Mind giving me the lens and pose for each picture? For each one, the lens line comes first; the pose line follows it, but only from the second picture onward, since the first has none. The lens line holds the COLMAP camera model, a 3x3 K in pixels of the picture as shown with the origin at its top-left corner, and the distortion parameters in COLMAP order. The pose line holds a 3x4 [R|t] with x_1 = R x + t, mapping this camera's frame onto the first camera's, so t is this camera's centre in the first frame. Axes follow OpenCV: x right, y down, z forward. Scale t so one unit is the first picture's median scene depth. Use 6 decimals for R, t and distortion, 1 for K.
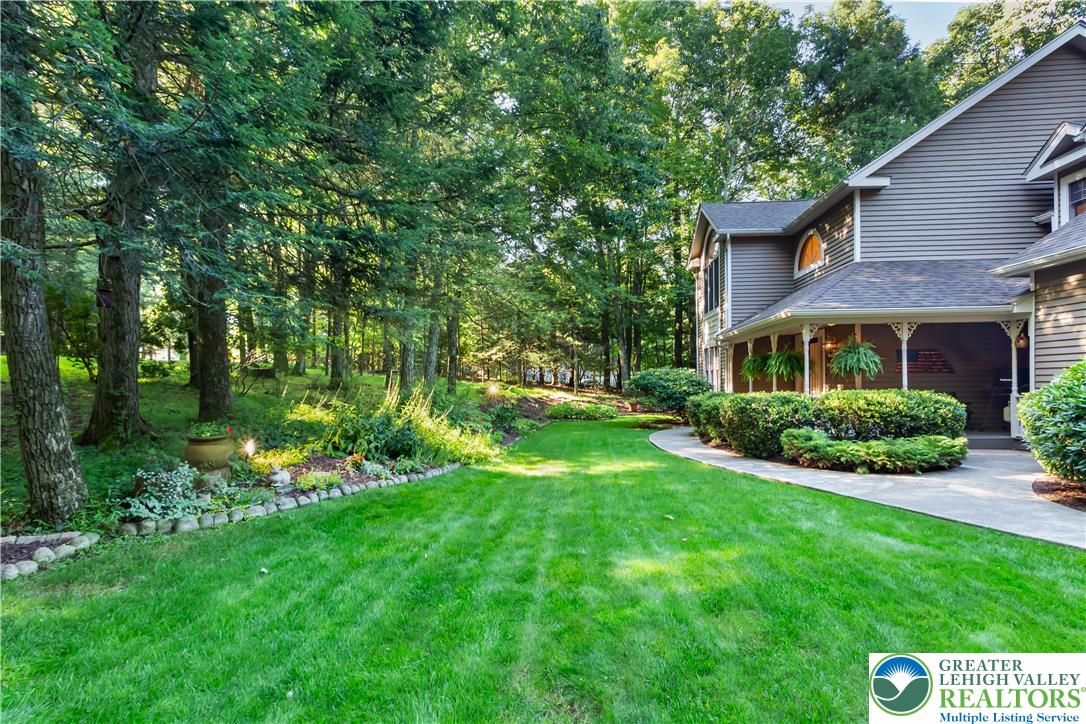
lens RADIAL K [[530.7, 0, 541.3], [0, 530.7, 376.9], [0, 0, 1]] dist [0.004129, 0.000863]
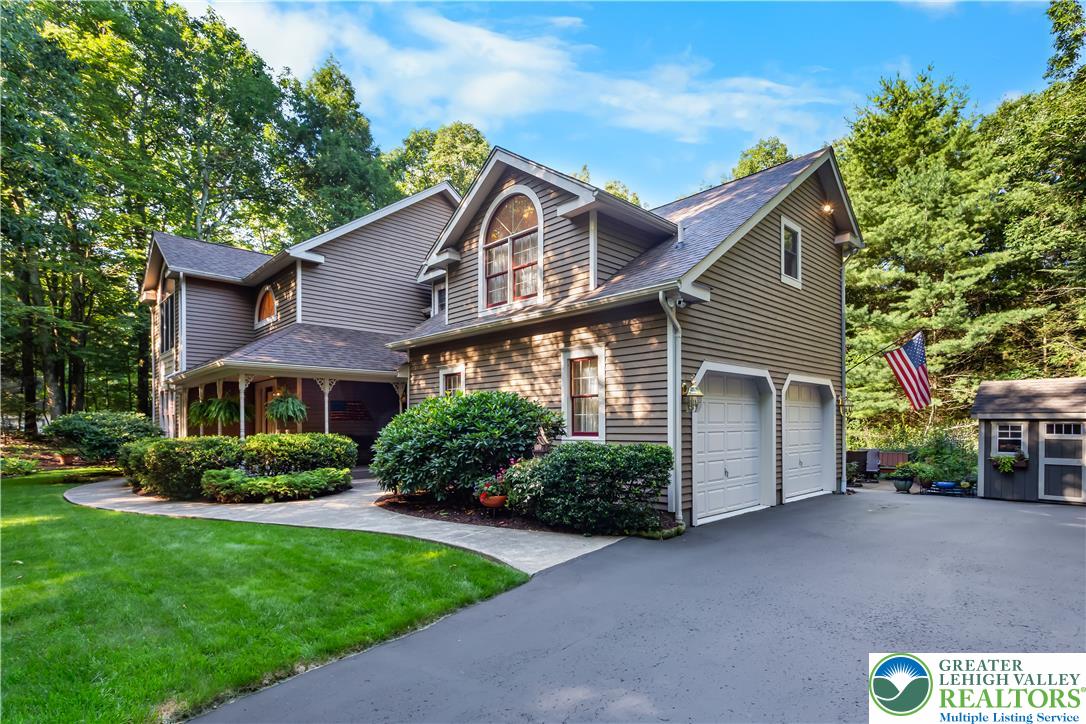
lens RADIAL K [[545.8, 0, 539.7], [0, 545.8, 427.7], [0, 0, 1]] dist [0.001586, 0.000230]
pose [[0.660001, 0.000623, 0.751265, 0.052497], [-0.006039, 0.999972, 0.004476, 0.001834], [-0.751241, -0.007492, 0.659986, -0.174993]]
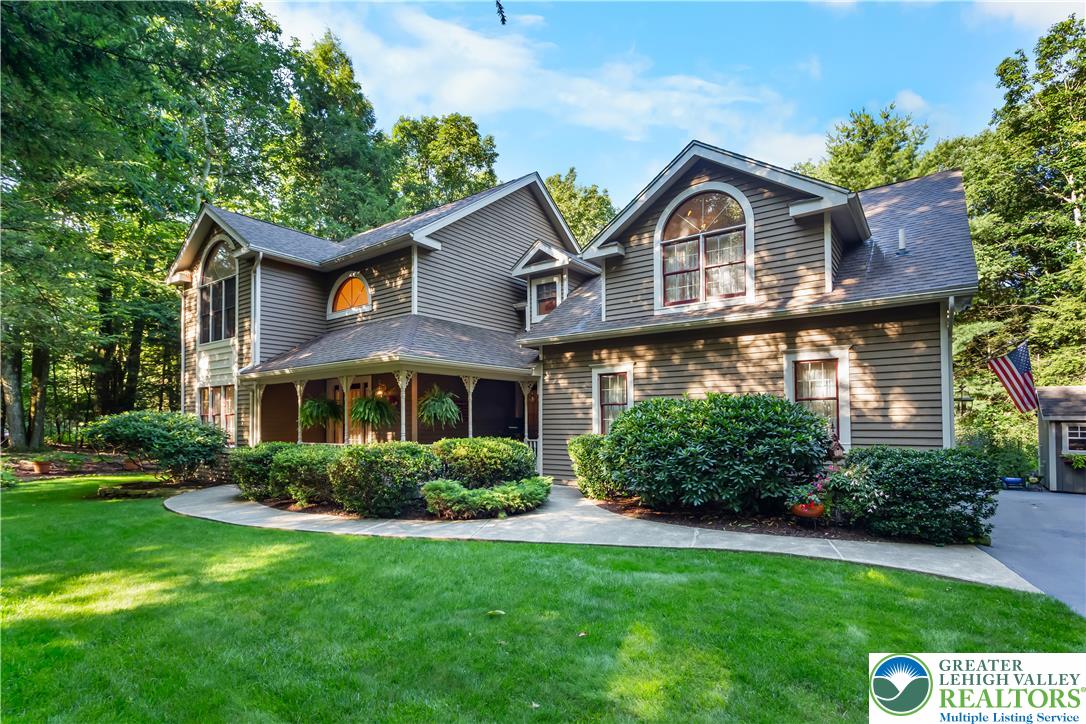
lens RADIAL K [[540.9, 0, 541.3], [0, 540.9, 408.4], [0, 0, 1]] dist [0.001993, 0.000520]
pose [[0.523529, 0.025692, 0.851620, -0.177408], [-0.005069, 0.999621, -0.027041, -0.004585], [-0.851992, 0.009840, 0.523462, 0.239910]]
